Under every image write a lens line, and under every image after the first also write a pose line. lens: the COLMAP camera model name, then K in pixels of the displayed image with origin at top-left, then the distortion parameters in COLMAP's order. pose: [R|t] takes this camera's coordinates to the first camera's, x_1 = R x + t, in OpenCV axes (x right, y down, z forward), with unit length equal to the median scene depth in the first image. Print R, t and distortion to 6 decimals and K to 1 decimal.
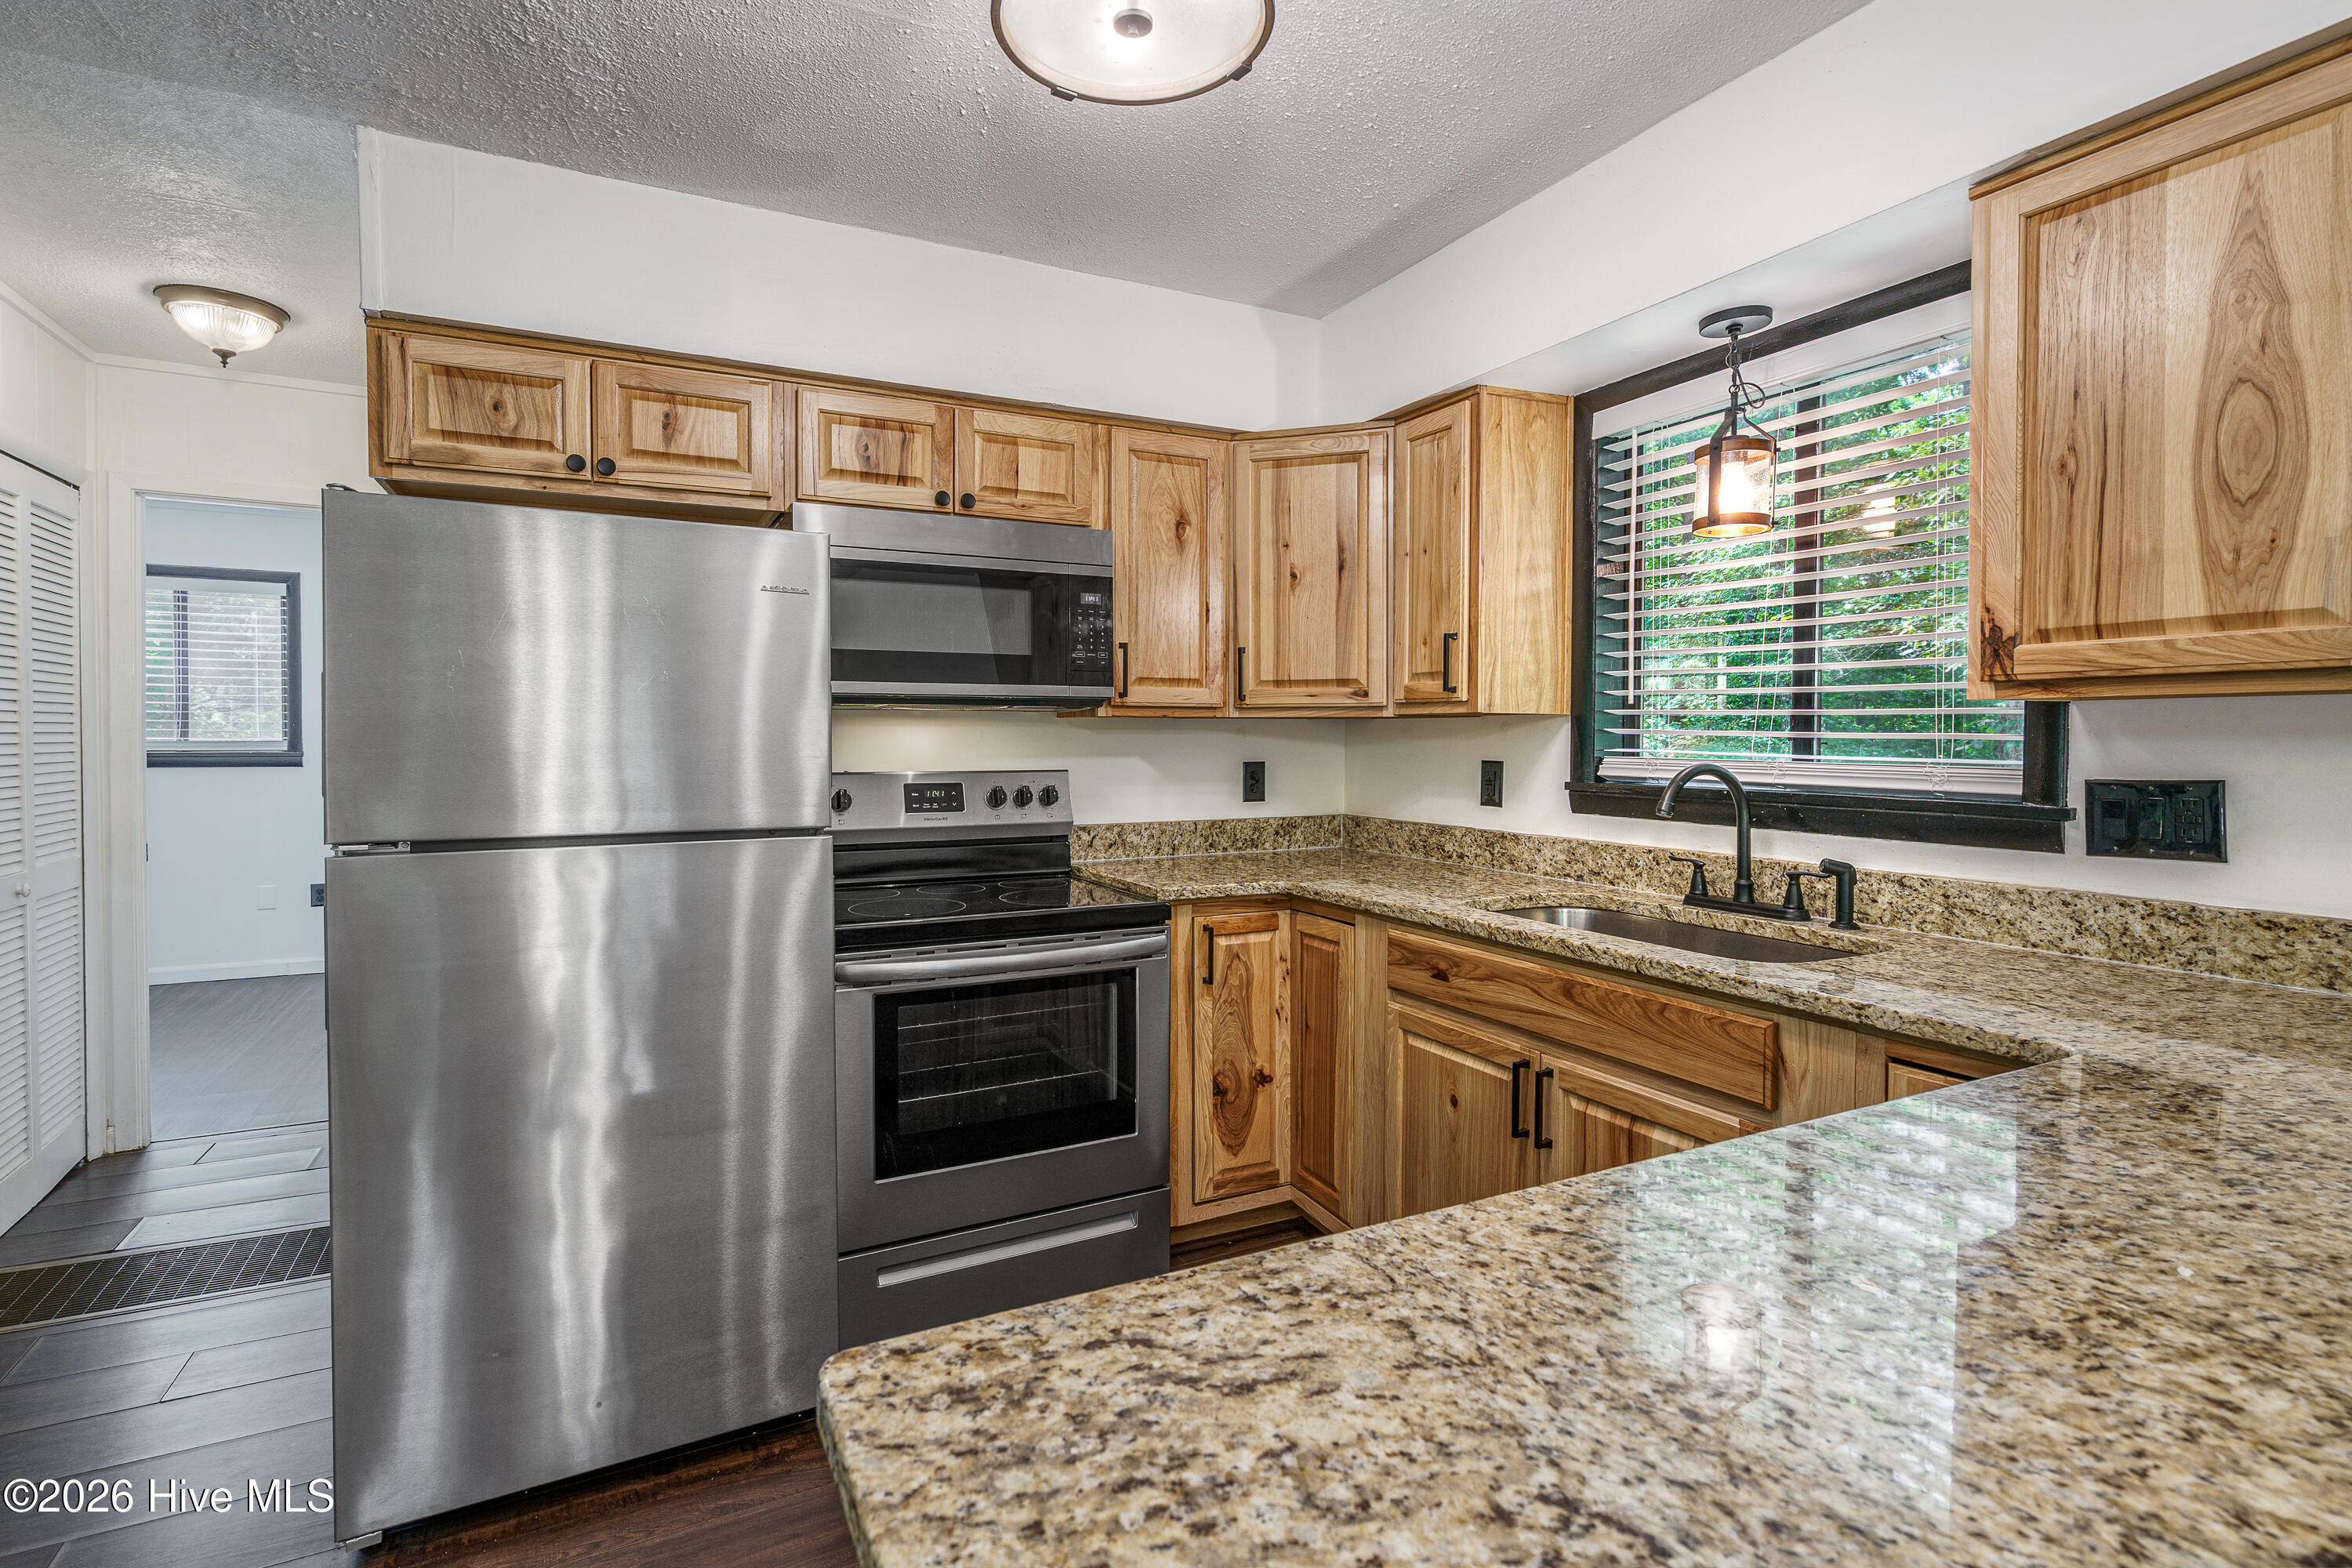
lens RADIAL K [[1081.6, 0, 1155.5], [0, 1081.6, 780.4], [0, 0, 1]] dist [-0.003596, 0.001718]
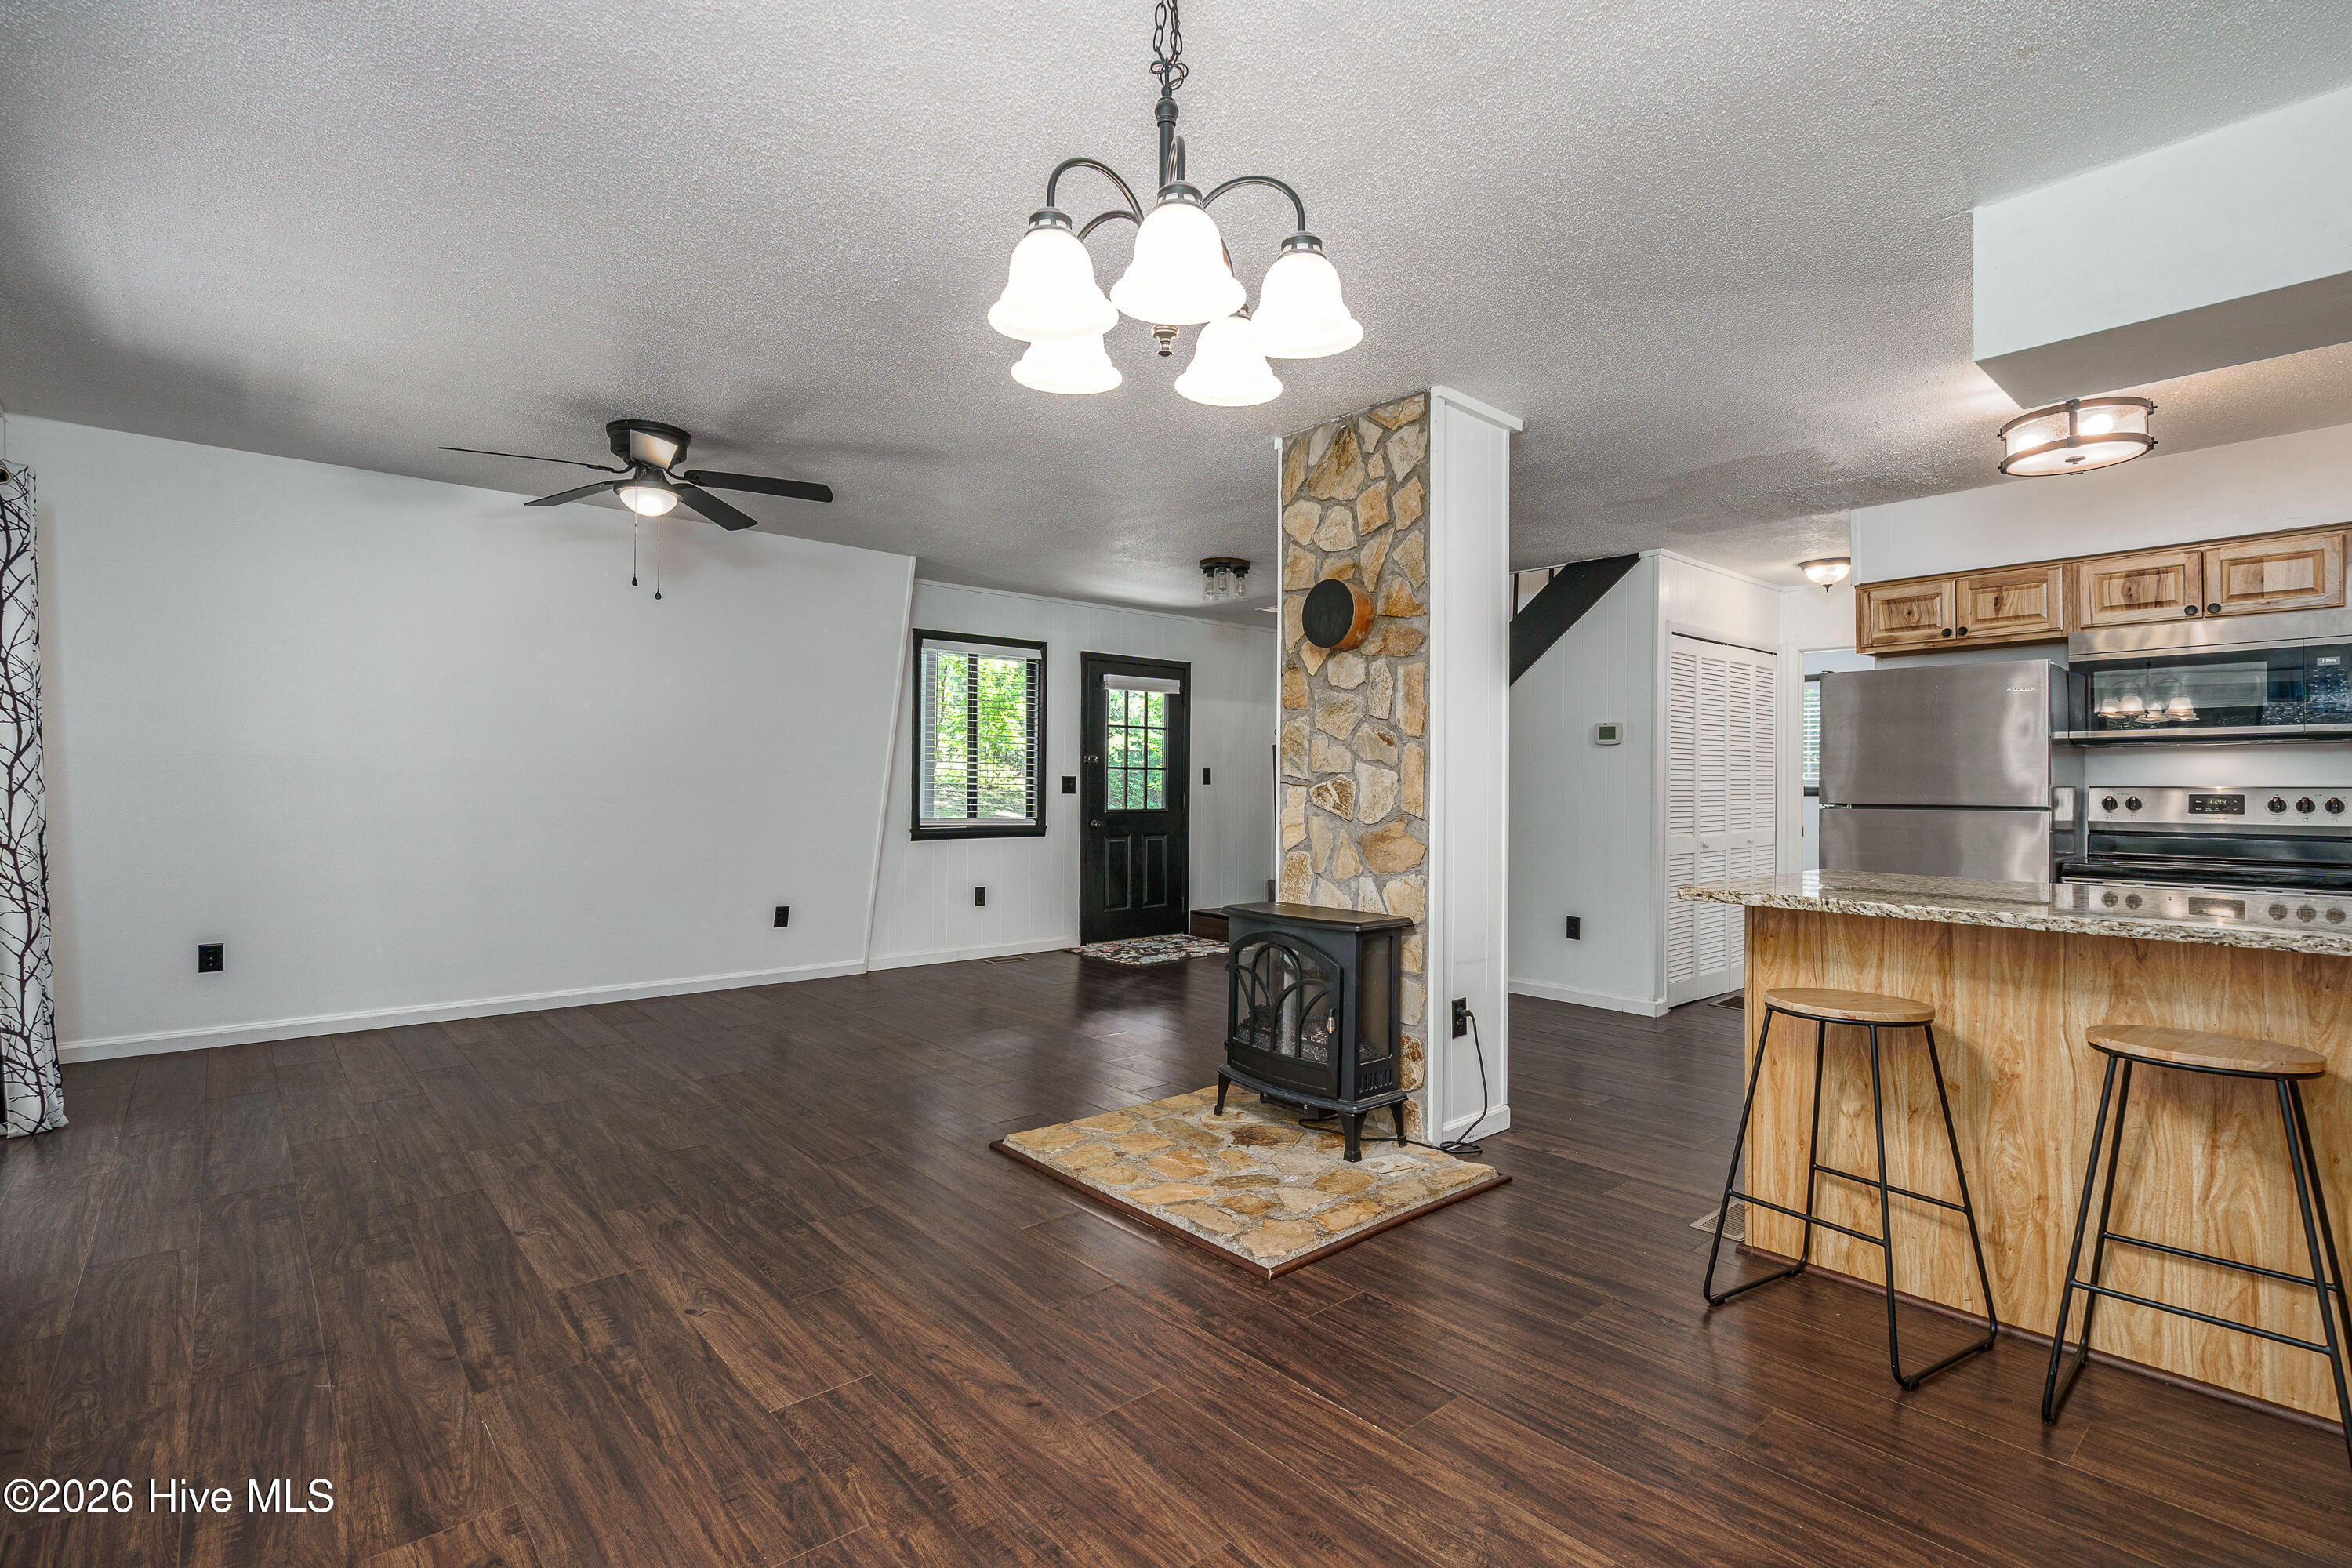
lens RADIAL K [[1081.6, 0, 1166.0], [0, 1081.6, 754.7], [0, 0, 1]] dist [-0.003596, 0.001718]
pose [[0.232480, -0.029472, -0.972154, 1.873345], [-0.042145, 0.998297, -0.040343, 0.144492], [0.971687, 0.050351, 0.230842, -1.536645]]
